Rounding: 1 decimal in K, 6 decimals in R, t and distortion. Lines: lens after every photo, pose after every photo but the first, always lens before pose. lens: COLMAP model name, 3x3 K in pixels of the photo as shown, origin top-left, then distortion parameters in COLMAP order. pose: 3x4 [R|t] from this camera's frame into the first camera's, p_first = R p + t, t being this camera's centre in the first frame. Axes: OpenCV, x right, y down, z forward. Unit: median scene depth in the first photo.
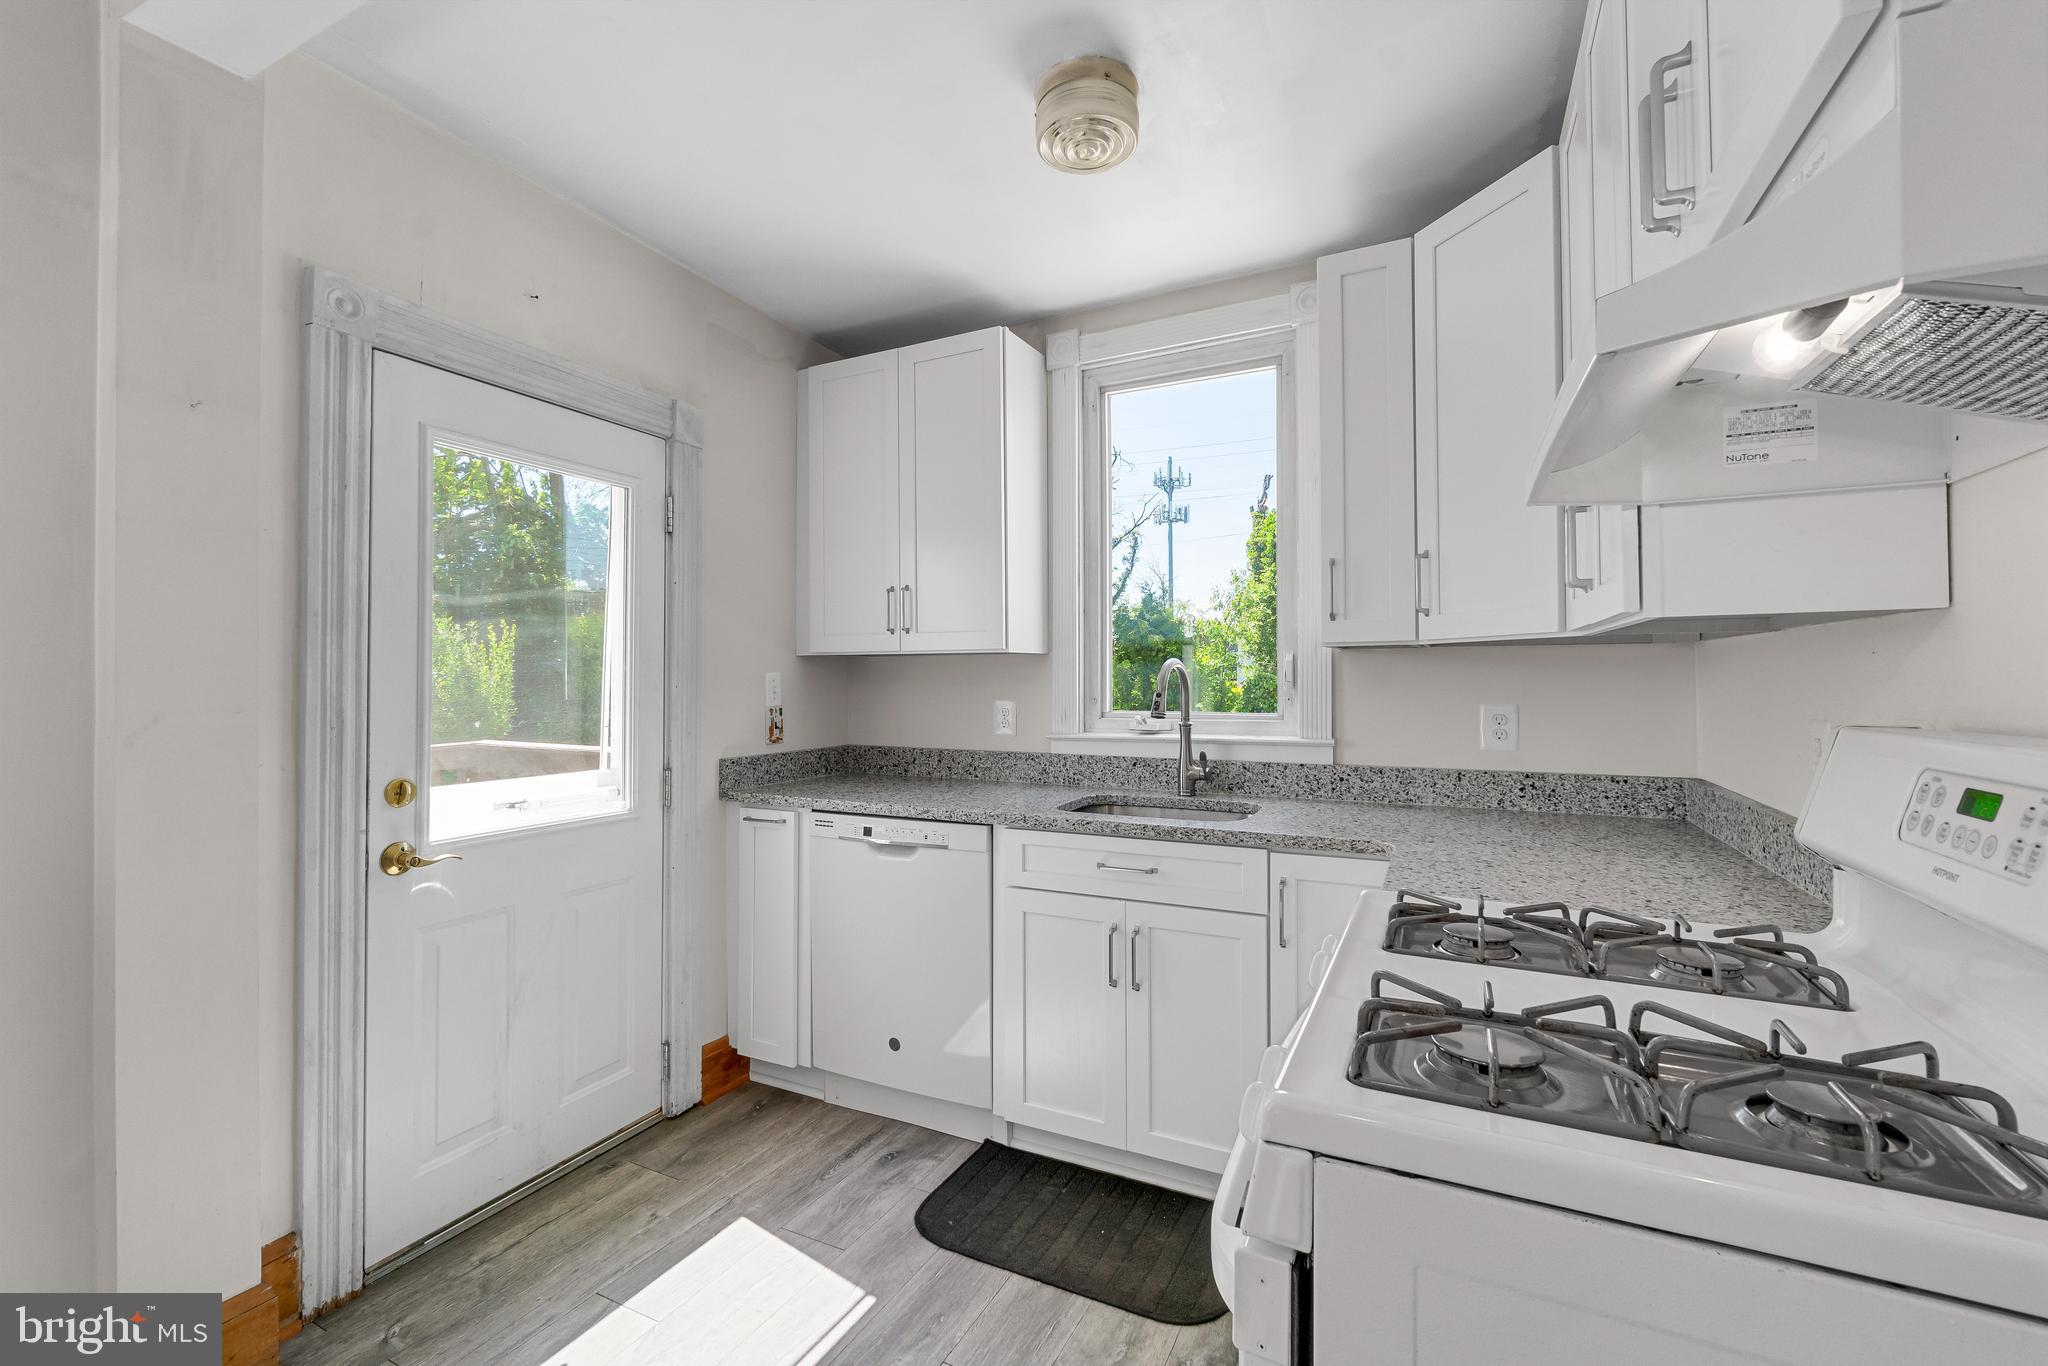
lens RADIAL K [[884.6, 0, 1016.8], [0, 884.6, 670.5], [0, 0, 1]] dist [-0.003296, -0.000175]
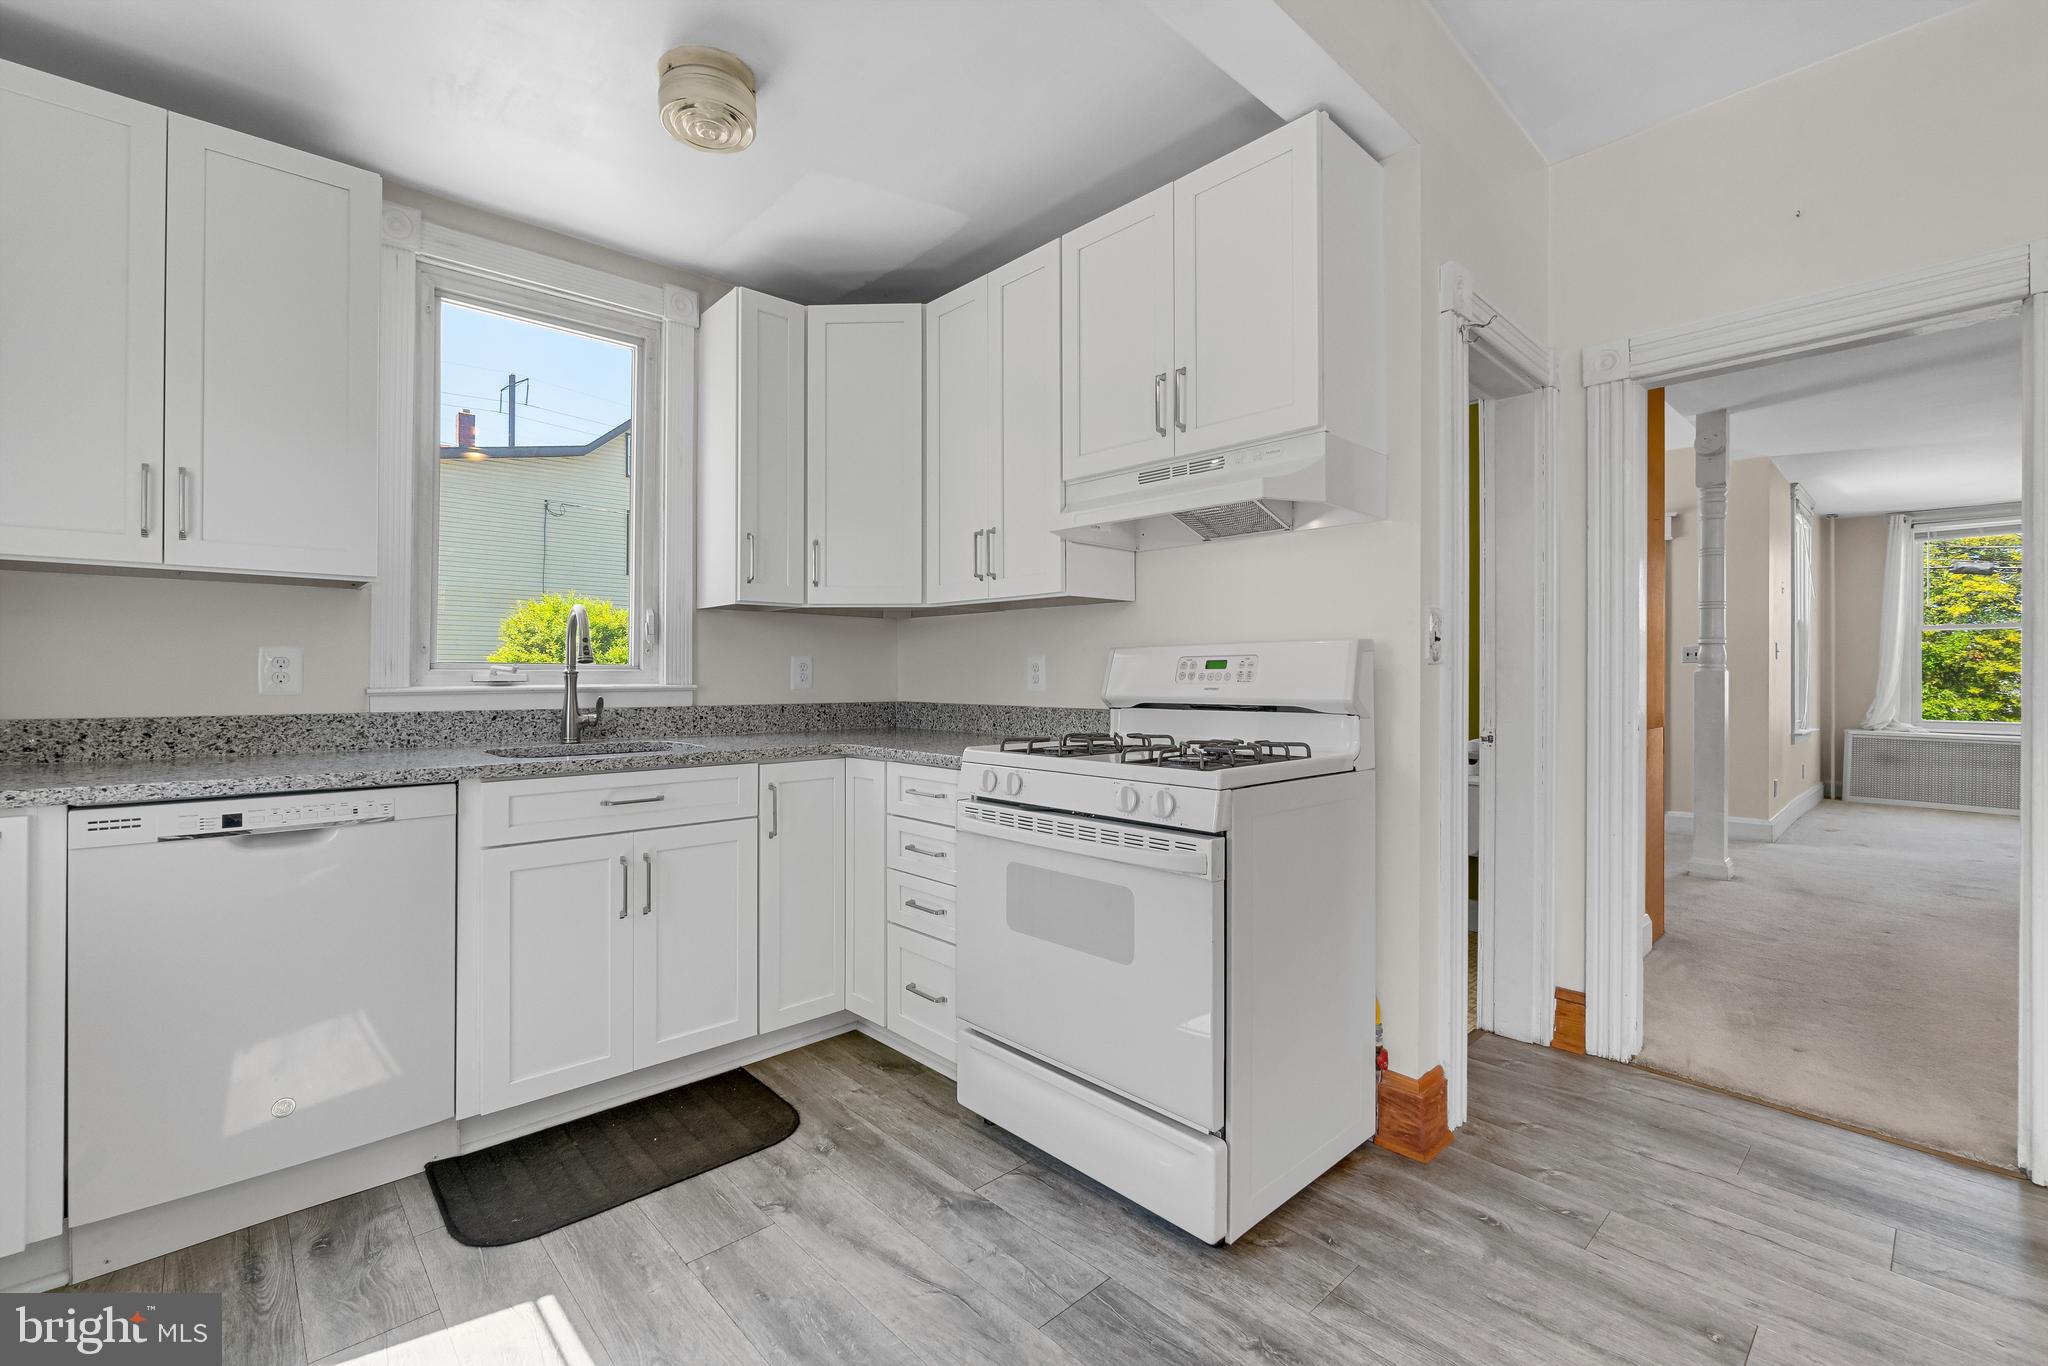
lens RADIAL K [[884.6, 0, 1016.8], [0, 884.6, 670.5], [0, 0, 1]] dist [-0.003296, -0.000175]
pose [[0.348902, 0.010373, 0.937102, -0.616805], [-0.011202, 0.999913, -0.006897, 0.064634], [-0.937092, -0.008091, 0.348988, 0.192616]]
